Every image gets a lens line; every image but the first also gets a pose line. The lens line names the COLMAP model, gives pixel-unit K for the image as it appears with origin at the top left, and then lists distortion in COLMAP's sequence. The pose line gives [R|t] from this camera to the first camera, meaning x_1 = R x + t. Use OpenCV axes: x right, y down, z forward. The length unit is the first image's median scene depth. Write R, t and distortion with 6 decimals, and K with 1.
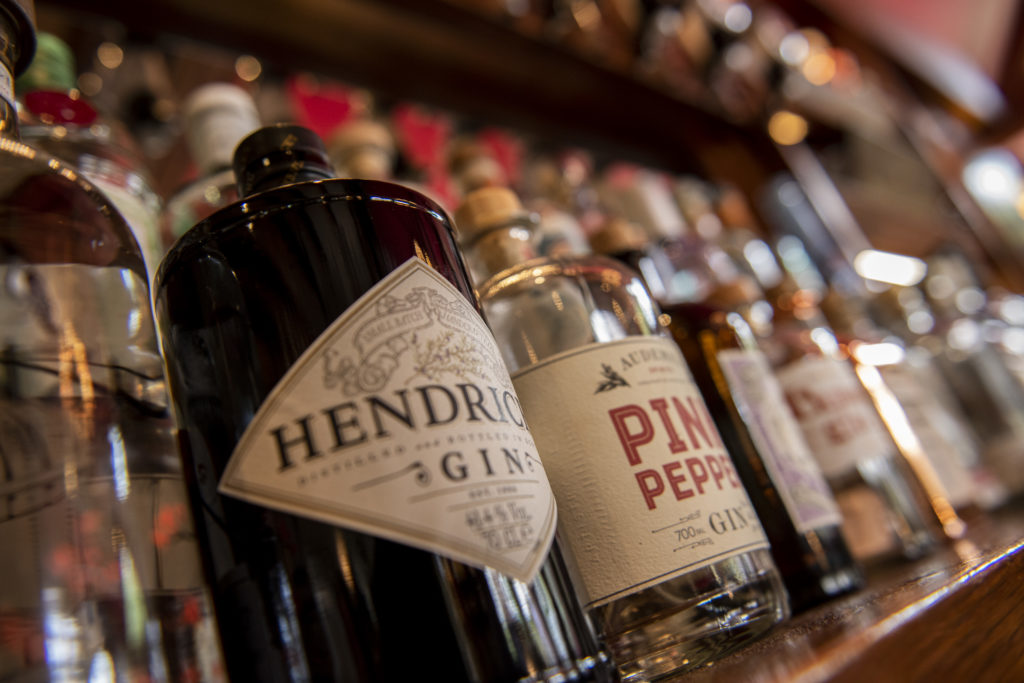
lens RADIAL K [[727.1, 0, 512.7], [0, 727.1, 346.0], [0, 0, 1]] dist [-0.014380, 0.005803]
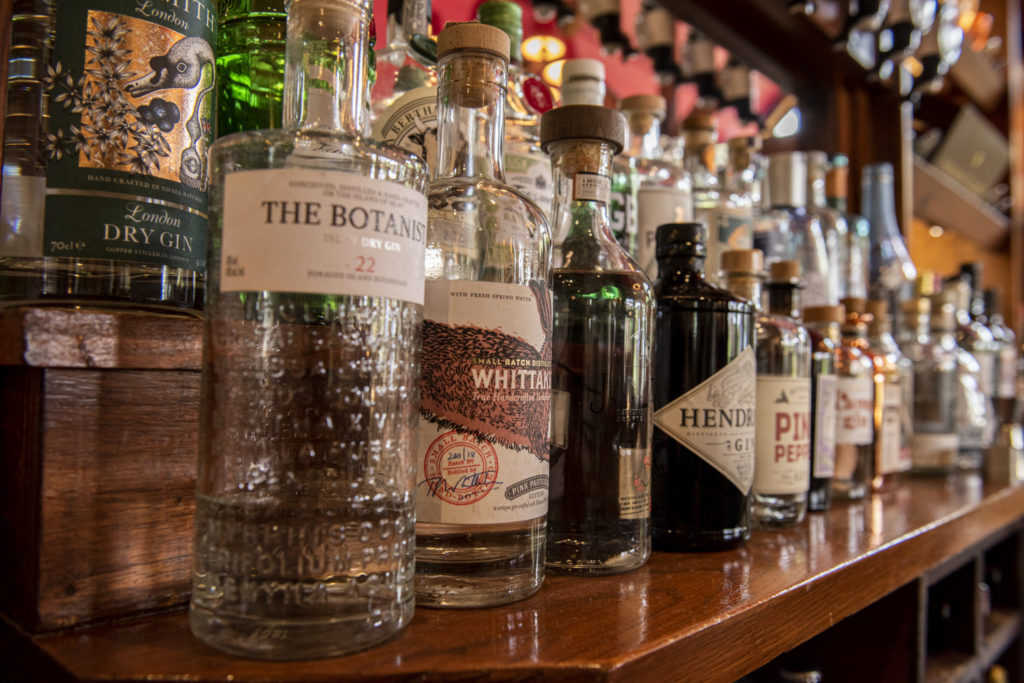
lens RADIAL K [[727.1, 0, 514.1], [0, 727.1, 337.7], [0, 0, 1]] dist [-0.014380, 0.005803]
pose [[0.925921, 0.358135, 0.120040, -1.212929], [-0.377489, 0.866356, 0.327000, -0.672909], [0.013112, -0.348090, 0.937369, -1.224591]]
